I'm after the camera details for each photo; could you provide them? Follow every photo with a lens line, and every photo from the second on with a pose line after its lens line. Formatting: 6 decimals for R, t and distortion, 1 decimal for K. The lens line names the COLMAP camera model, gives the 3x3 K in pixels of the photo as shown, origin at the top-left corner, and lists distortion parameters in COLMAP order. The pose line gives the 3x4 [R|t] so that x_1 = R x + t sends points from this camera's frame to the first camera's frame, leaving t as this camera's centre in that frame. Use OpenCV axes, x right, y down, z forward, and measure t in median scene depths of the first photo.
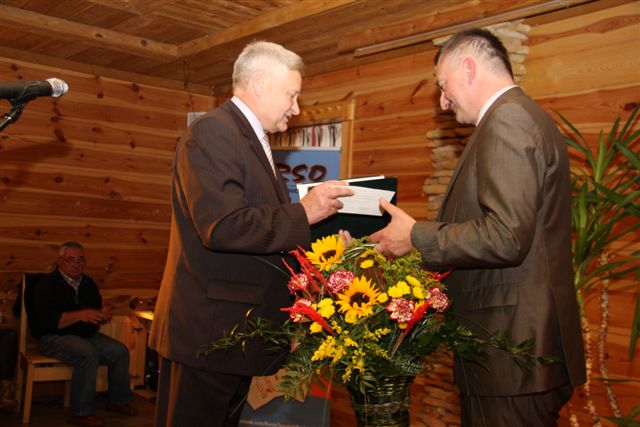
lens RADIAL K [[745.0, 0, 317.8], [0, 745.0, 219.3], [0, 0, 1]] dist [-0.013276, 0.272886]
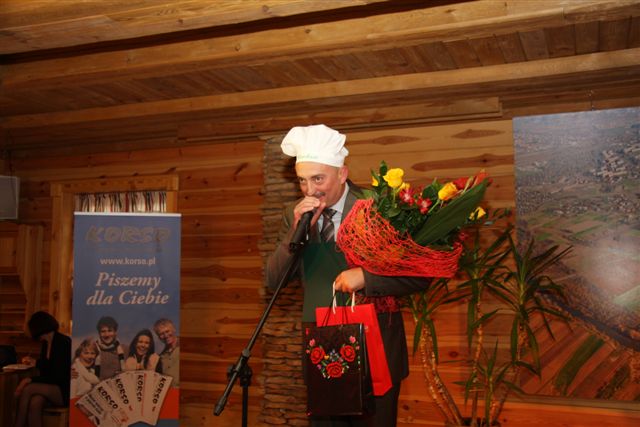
lens RADIAL K [[715.0, 0, 326.0], [0, 715.0, 225.9], [0, 0, 1]] dist [-0.036456, 0.276786]
pose [[0.860747, -0.009799, 0.508939, -0.346194], [0.033114, 0.998775, -0.036775, -0.023253], [-0.507955, 0.048507, 0.860016, -0.140808]]
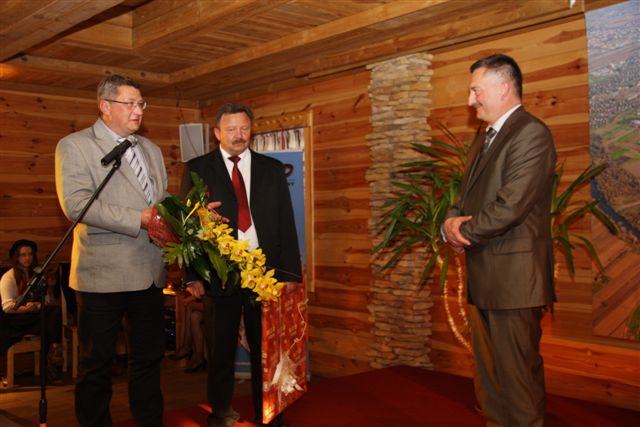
lens RADIAL K [[760.3, 0, 317.8], [0, 760.3, 223.4], [0, 0, 1]] dist [-0.002585, 0.310768]
pose [[0.997481, -0.067672, 0.021285, 0.018388], [0.067032, 0.997316, 0.029447, -0.004063], [-0.023221, -0.027946, 0.999340, -0.316648]]
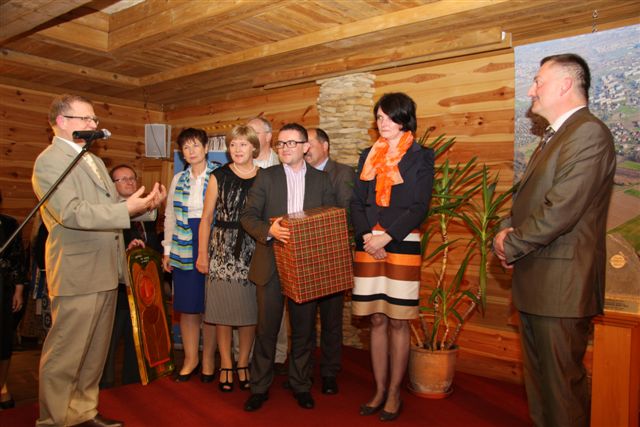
lens RADIAL K [[603.6, 0, 323.8], [0, 603.6, 223.7], [0, 0, 1]] dist [-0.110943, 0.230222]
pose [[0.989470, -0.019113, 0.143473, -0.009631], [0.013095, 0.998999, 0.042772, -0.000563], [-0.144147, -0.040443, 0.988729, -0.197224]]
